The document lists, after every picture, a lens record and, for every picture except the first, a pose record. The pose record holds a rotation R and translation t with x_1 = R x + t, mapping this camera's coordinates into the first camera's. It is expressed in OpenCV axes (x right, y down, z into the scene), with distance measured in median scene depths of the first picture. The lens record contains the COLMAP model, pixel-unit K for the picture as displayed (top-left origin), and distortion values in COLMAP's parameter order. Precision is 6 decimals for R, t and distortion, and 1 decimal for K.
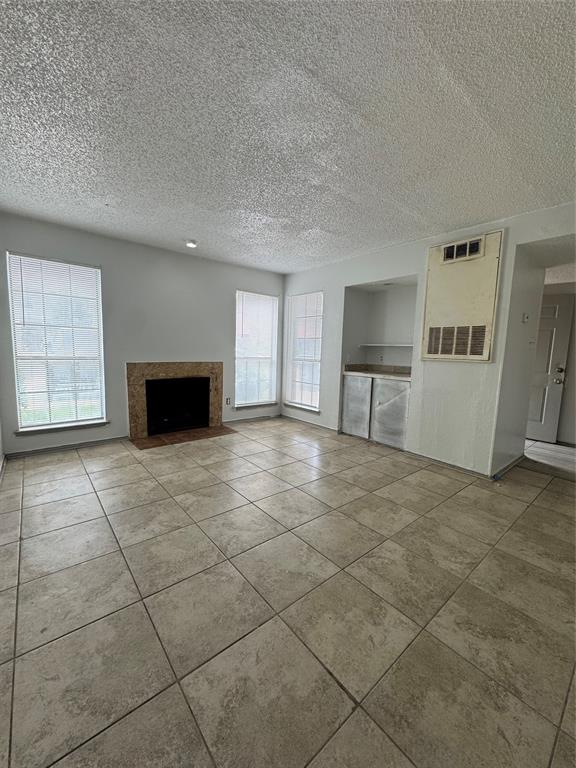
lens RADIAL K [[306.2, 0, 288.0], [0, 306.2, 384.0], [0, 0, 1]] dist [-0.003053, -0.000356]
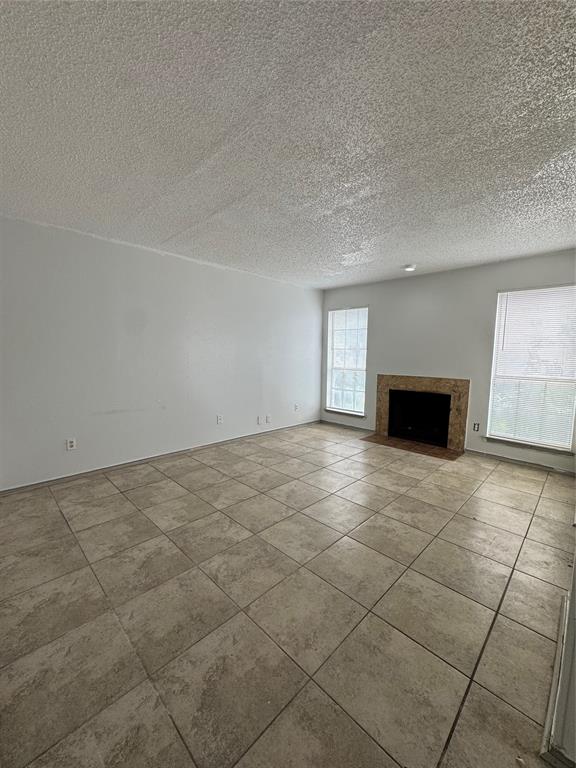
lens RADIAL K [[306.2, 0, 288.0], [0, 306.2, 384.0], [0, 0, 1]] dist [-0.003053, -0.000356]
pose [[0.097278, 0.072012, -0.992649, 0.735759], [-0.125184, 0.990343, 0.059577, -0.058433], [0.987353, 0.118468, 0.105353, 0.494742]]
